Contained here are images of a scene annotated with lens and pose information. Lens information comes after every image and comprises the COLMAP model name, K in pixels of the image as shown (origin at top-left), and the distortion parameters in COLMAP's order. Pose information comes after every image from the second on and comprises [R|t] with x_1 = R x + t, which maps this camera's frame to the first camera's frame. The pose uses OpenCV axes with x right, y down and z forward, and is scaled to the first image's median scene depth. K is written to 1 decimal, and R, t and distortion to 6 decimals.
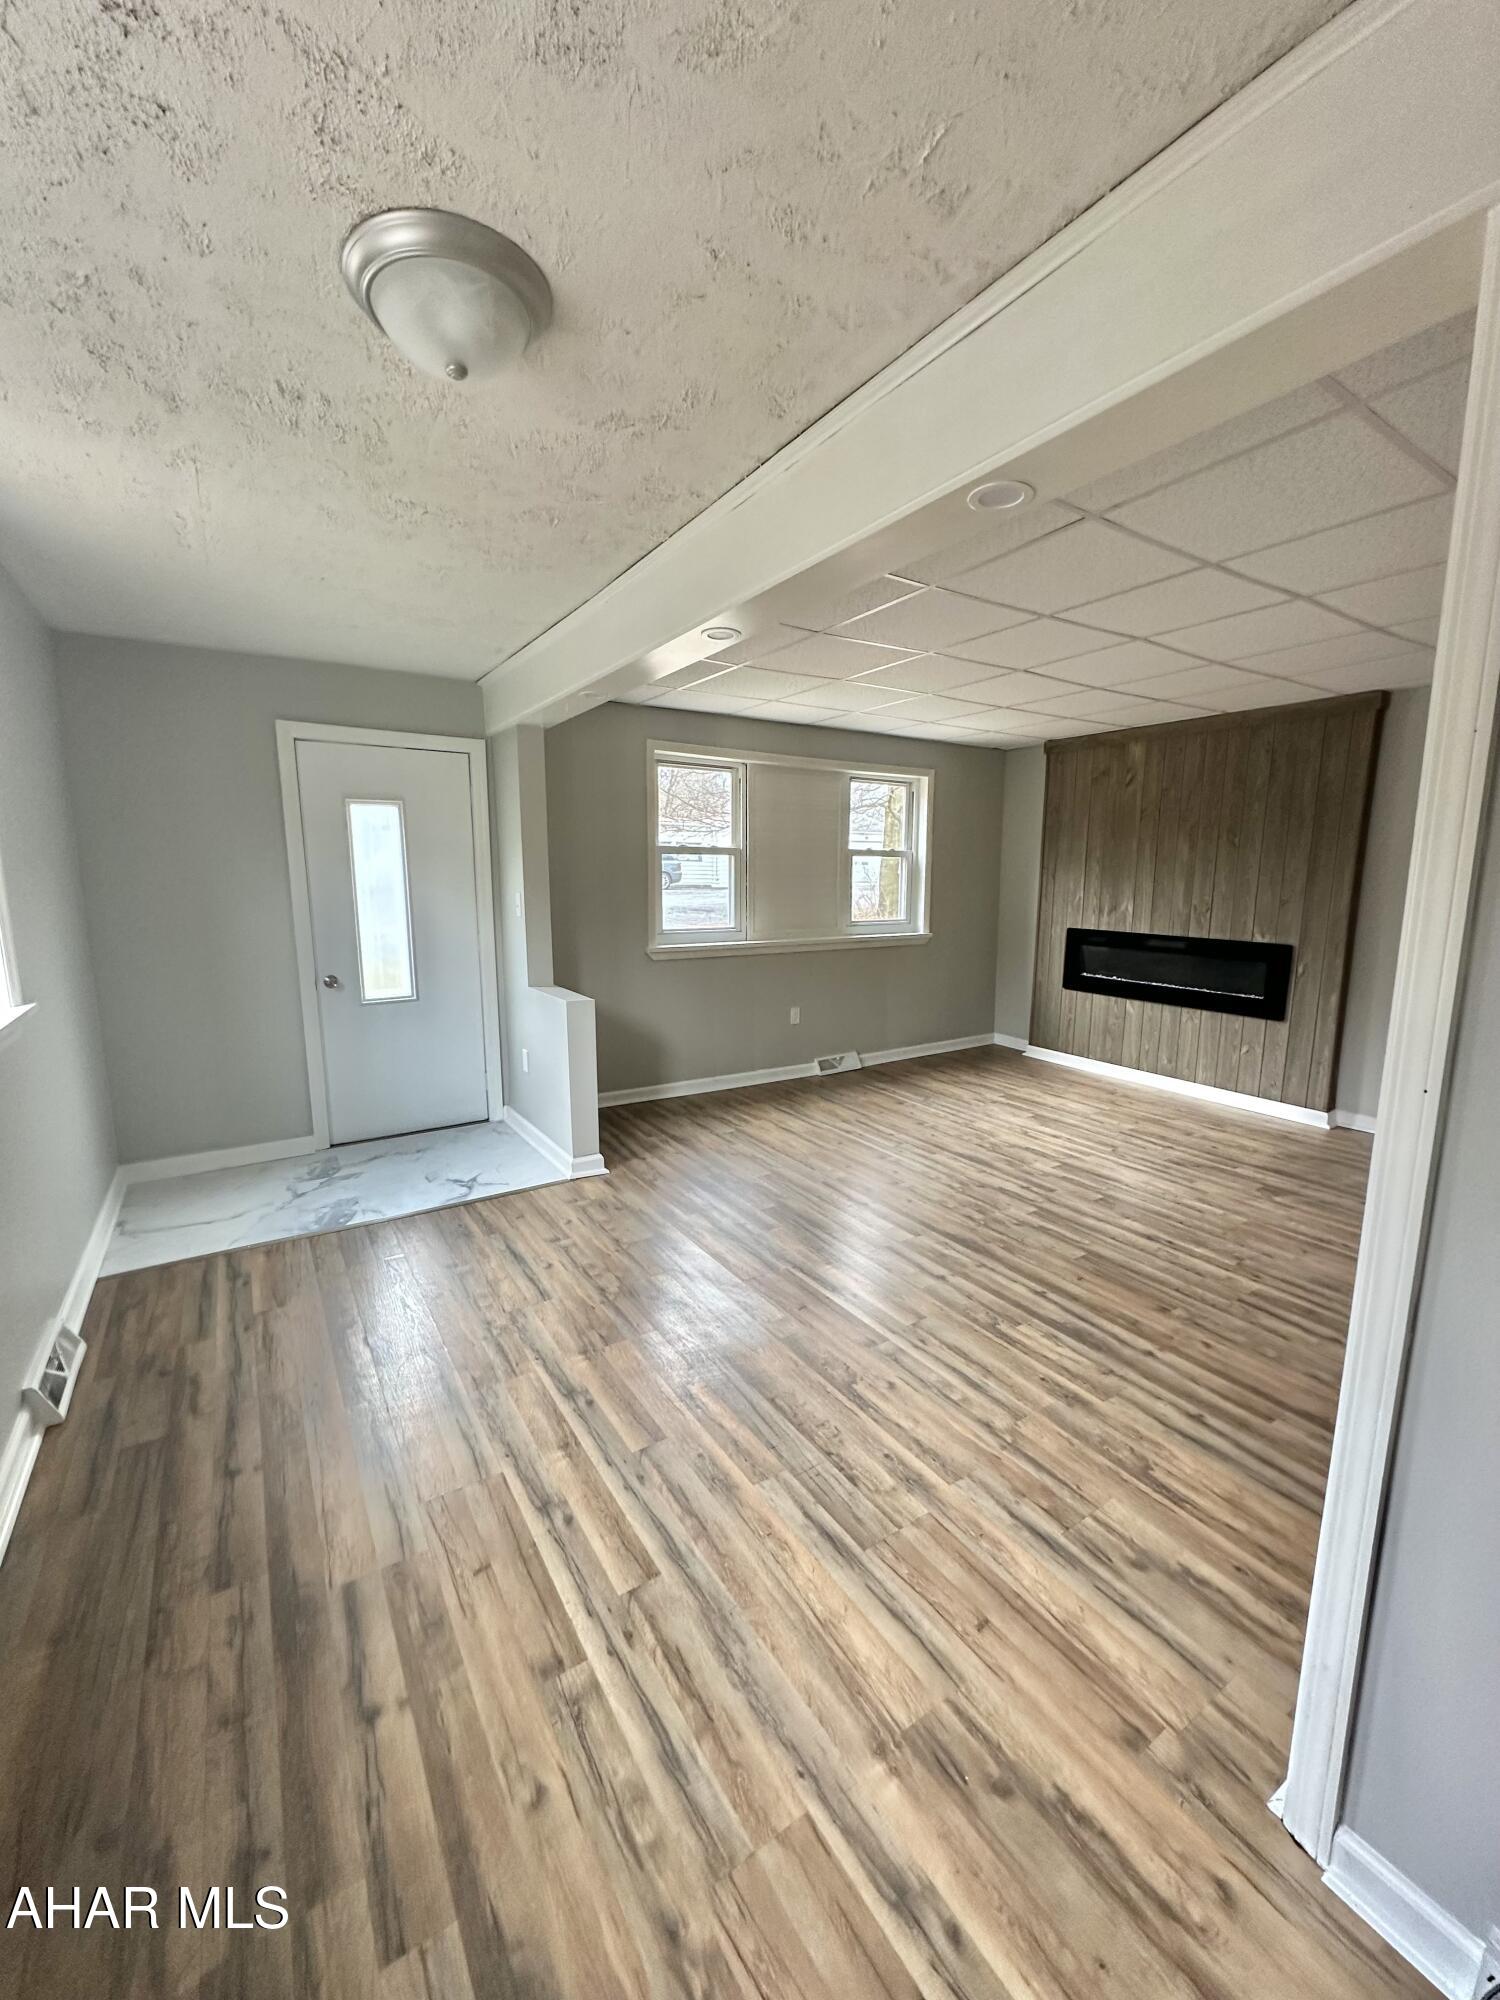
lens RADIAL K [[796.1, 0, 752.7], [0, 796.1, 1000.1], [0, 0, 1]] dist [-0.000983, 0.000430]
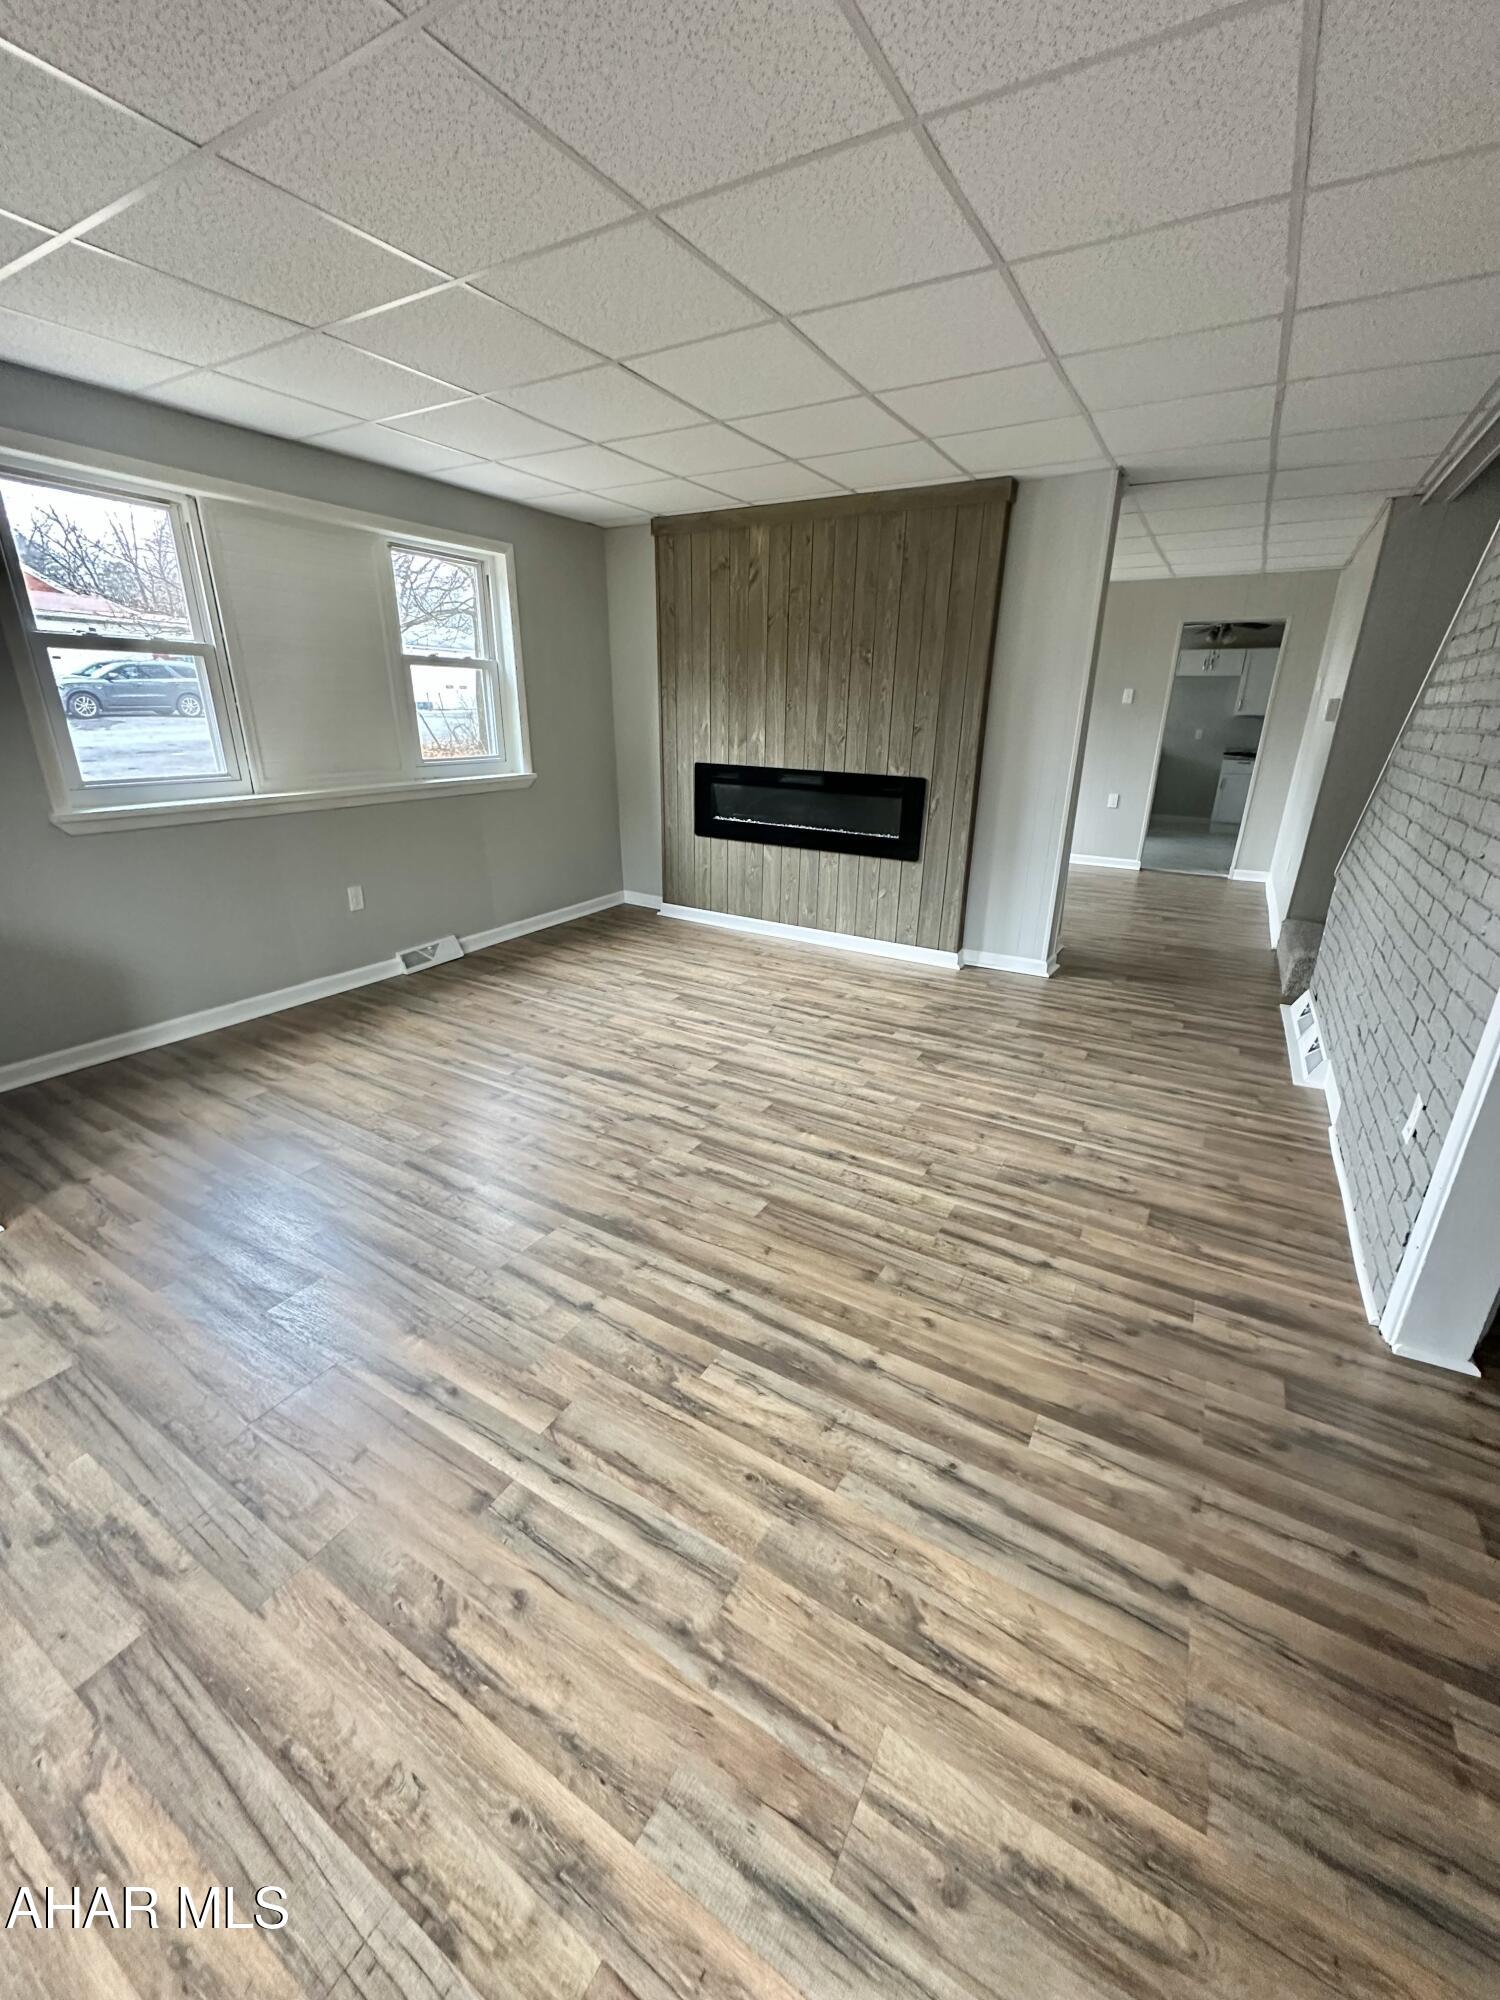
lens RADIAL K [[796.1, 0, 748.7], [0, 796.1, 997.2], [0, 0, 1]] dist [-0.000983, 0.000430]
pose [[0.896749, -0.145287, 0.418010, 0.075645], [0.059726, 0.975664, 0.210981, -0.030886], [-0.438490, -0.164231, 0.883603, 0.251093]]
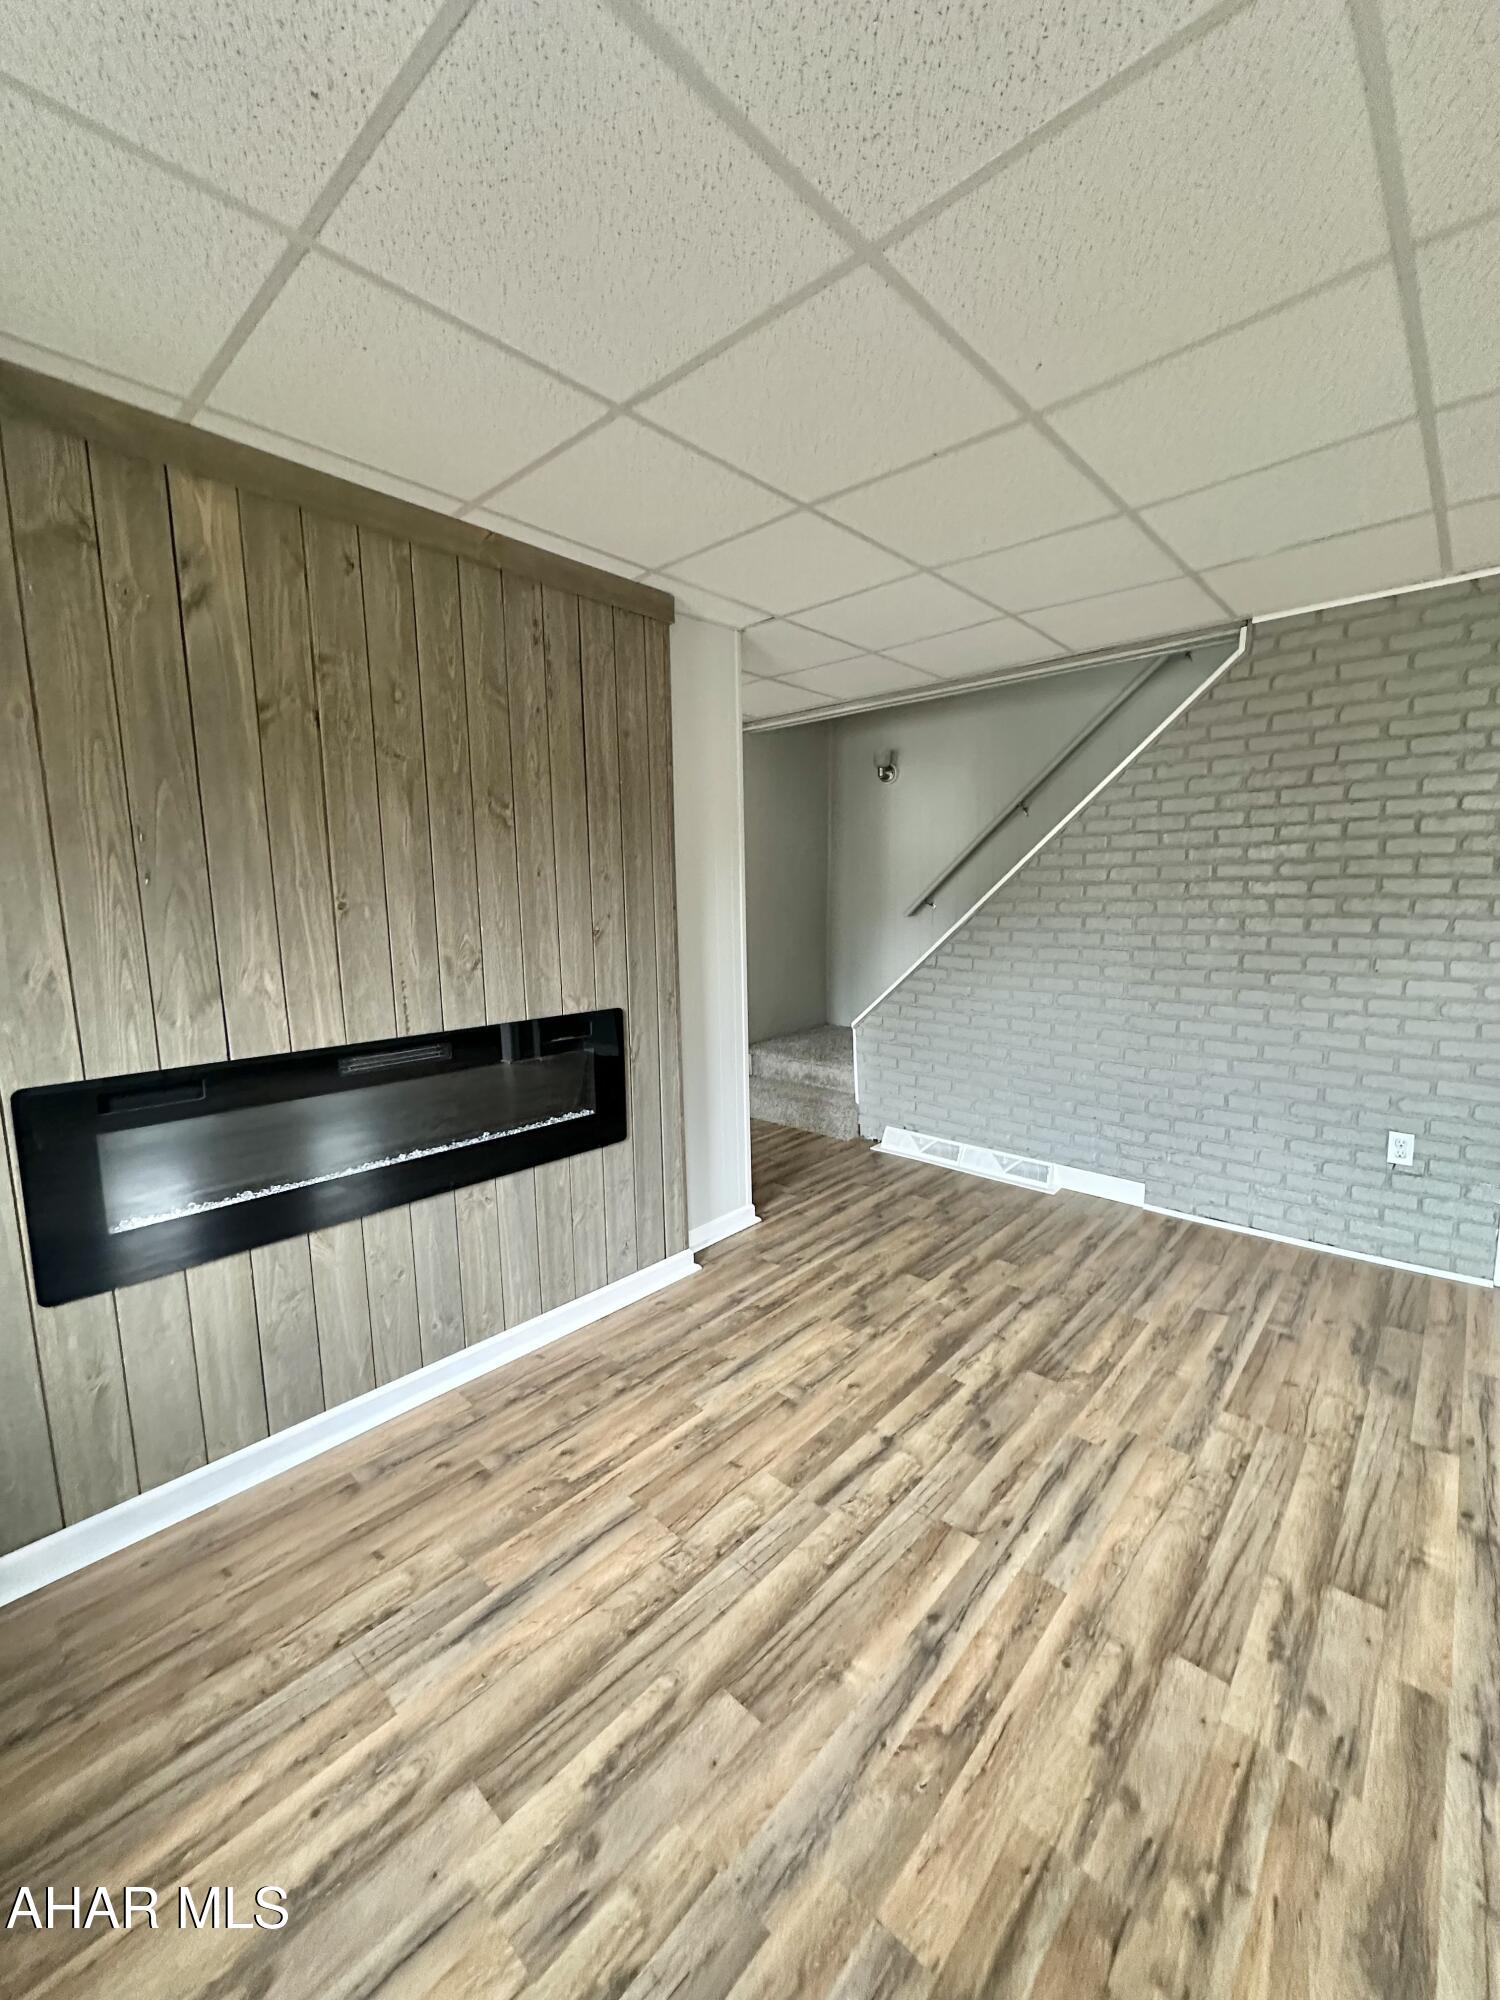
lens RADIAL K [[796.1, 0, 748.8], [0, 796.1, 995.9], [0, 0, 1]] dist [-0.000983, 0.000430]
pose [[-0.249142, -0.123767, 0.960526, 0.115052], [0.168508, 0.971132, 0.168841, -0.173563], [-0.953695, 0.203921, -0.221094, 1.133636]]
